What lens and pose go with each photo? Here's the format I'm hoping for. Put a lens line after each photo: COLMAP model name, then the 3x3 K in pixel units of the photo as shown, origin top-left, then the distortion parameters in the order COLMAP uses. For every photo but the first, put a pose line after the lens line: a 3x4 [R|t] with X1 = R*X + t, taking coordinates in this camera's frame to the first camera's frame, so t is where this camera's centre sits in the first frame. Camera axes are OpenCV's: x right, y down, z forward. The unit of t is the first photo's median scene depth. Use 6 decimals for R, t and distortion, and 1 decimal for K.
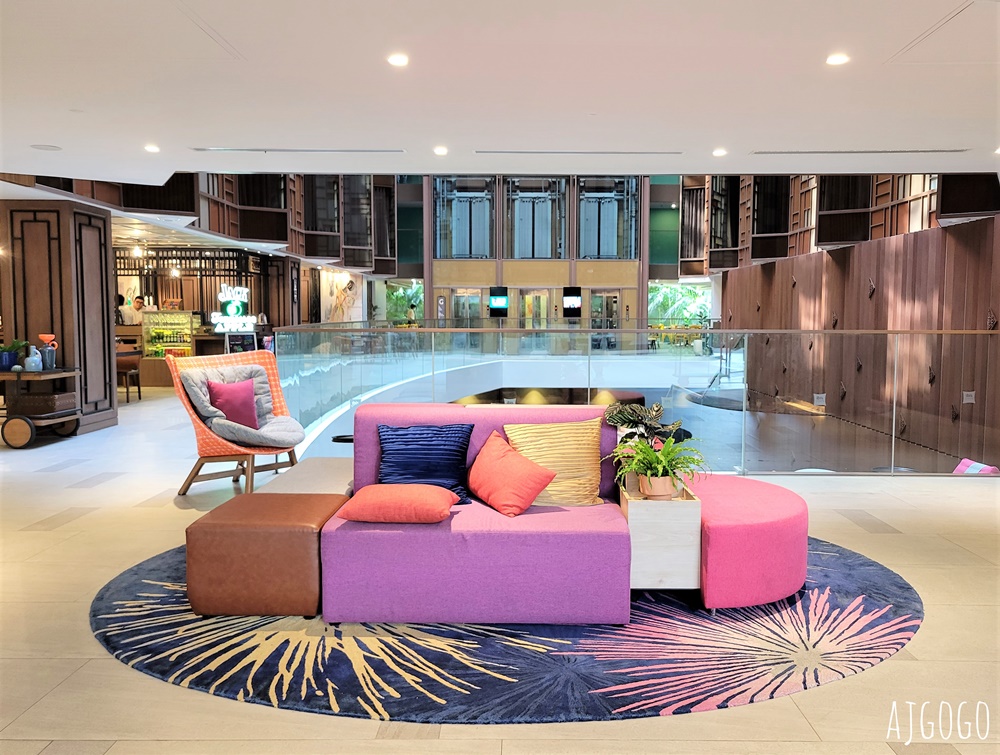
lens RADIAL K [[803.1, 0, 521.1], [0, 803.1, 367.1], [0, 0, 1]] dist [0.027972, -0.017088]
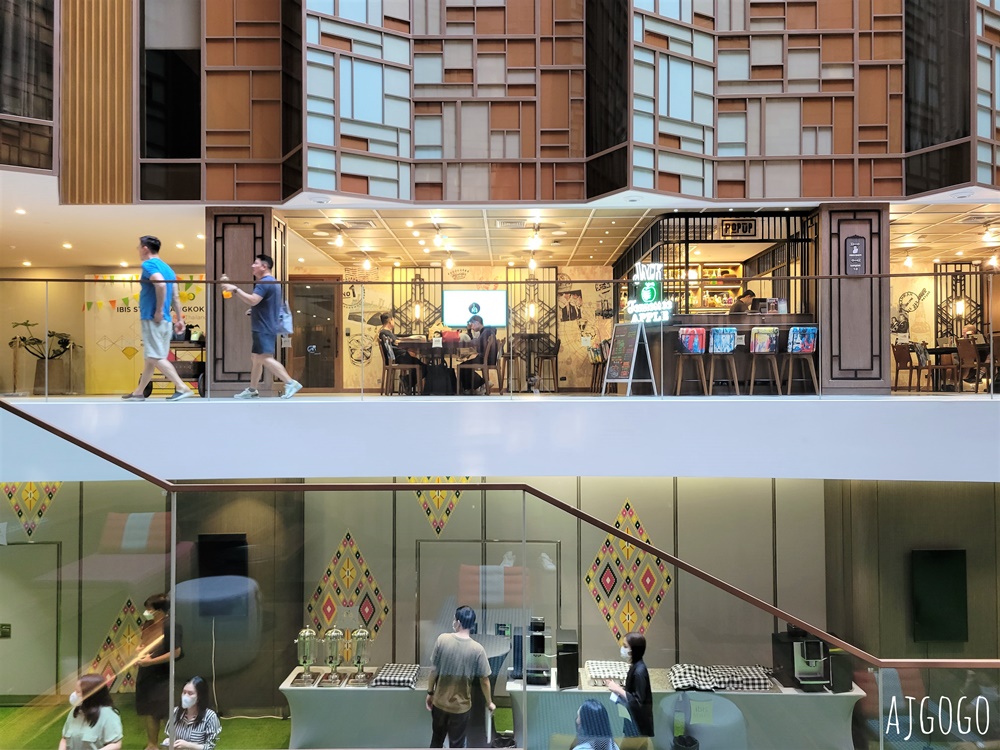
lens RADIAL K [[727.2, 0, 506.9], [0, 727.2, 379.2], [0, 0, 1]] dist [0.024539, 0.001482]
pose [[-0.013540, -0.017766, -0.999750, 0.285057], [-0.063502, 0.997839, -0.016872, 0.024826], [0.997890, 0.063257, -0.014639, 0.768825]]
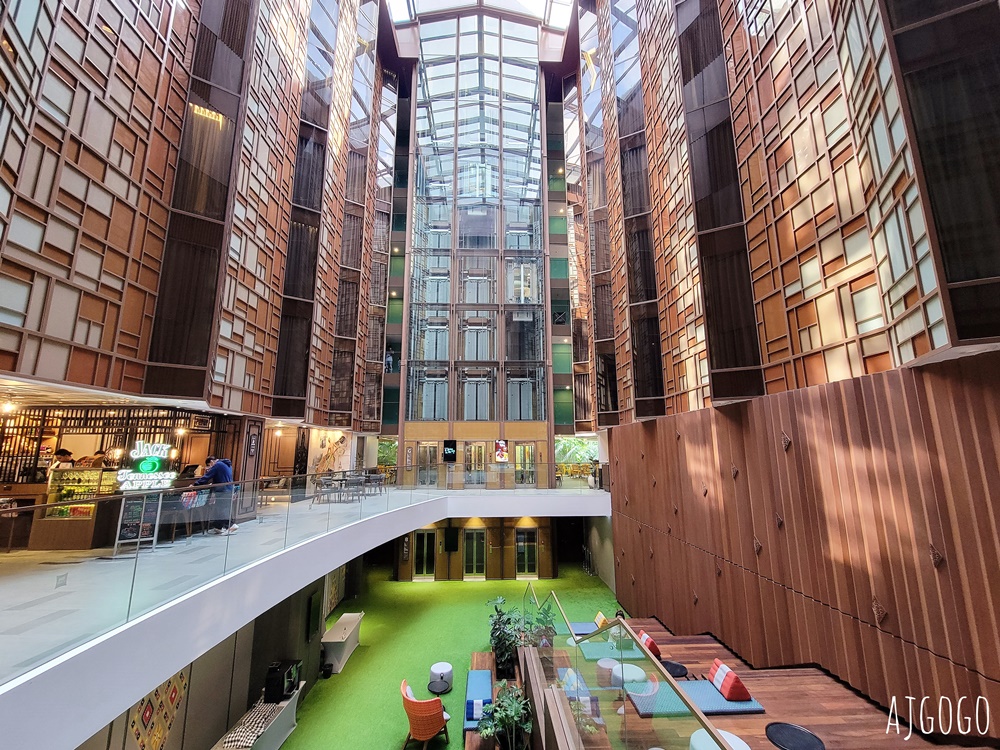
lens RADIAL K [[409.9, 0, 502.5], [0, 409.9, 378.3], [0, 0, 1]] dist [0.000819, -0.001743]
pose [[0.999276, -0.002347, 0.037979, 0.056552], [0.011572, 0.969567, -0.244551, -0.041431], [-0.036249, 0.244813, 0.968892, 0.403577]]
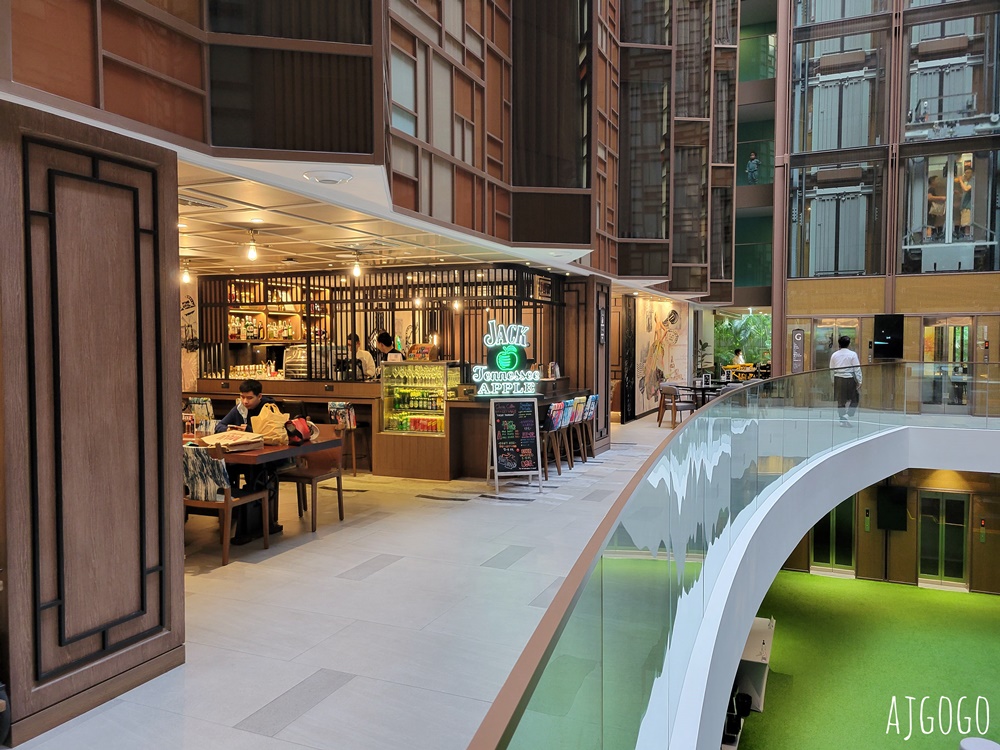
lens RADIAL K [[756.6, 0, 499.8], [0, 756.6, 371.7], [0, 0, 1]] dist [0.051465, -0.033848]
pose [[0.917657, 0.011124, -0.397219, -0.111307], [-0.022384, 0.999468, -0.023722, -0.042059], [0.396744, 0.030660, 0.917417, 0.400611]]
